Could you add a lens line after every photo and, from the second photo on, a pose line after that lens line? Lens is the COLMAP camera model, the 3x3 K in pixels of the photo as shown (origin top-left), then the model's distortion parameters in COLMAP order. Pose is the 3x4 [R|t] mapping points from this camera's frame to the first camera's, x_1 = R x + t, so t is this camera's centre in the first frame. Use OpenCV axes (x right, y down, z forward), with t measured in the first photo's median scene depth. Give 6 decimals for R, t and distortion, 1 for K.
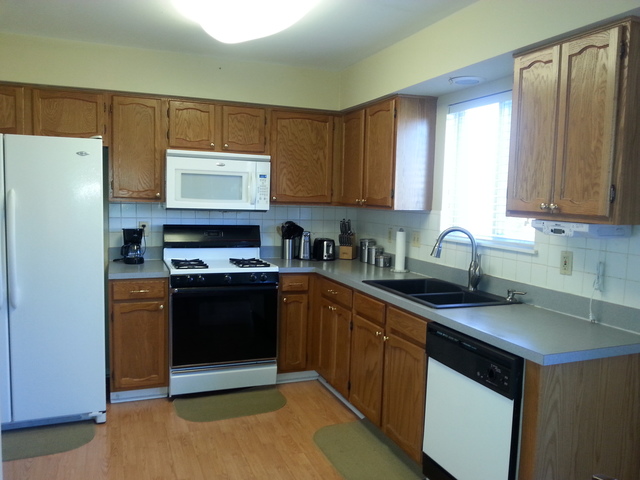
lens RADIAL K [[517.7, 0, 320.3], [0, 517.7, 239.6], [0, 0, 1]] dist [-0.032057, -0.005528]
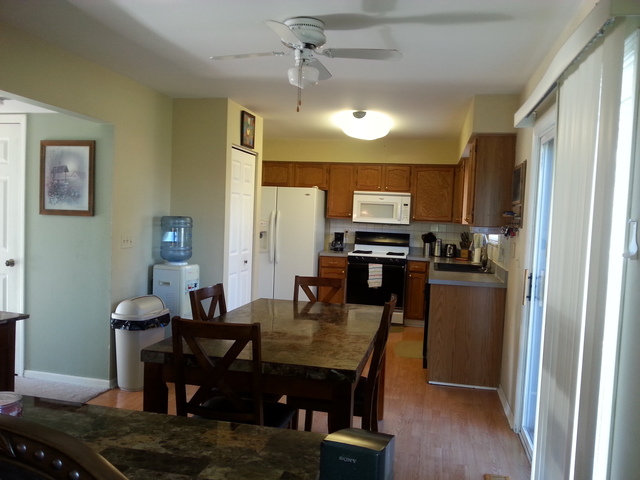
lens RADIAL K [[517.7, 0, 320.0], [0, 517.7, 241.2], [0, 0, 1]] dist [-0.032057, -0.005528]
pose [[0.824617, 0.032679, -0.564746, 0.647920], [-0.063299, 0.997391, -0.034712, 0.079689], [0.562138, 0.064372, 0.824534, -0.599997]]
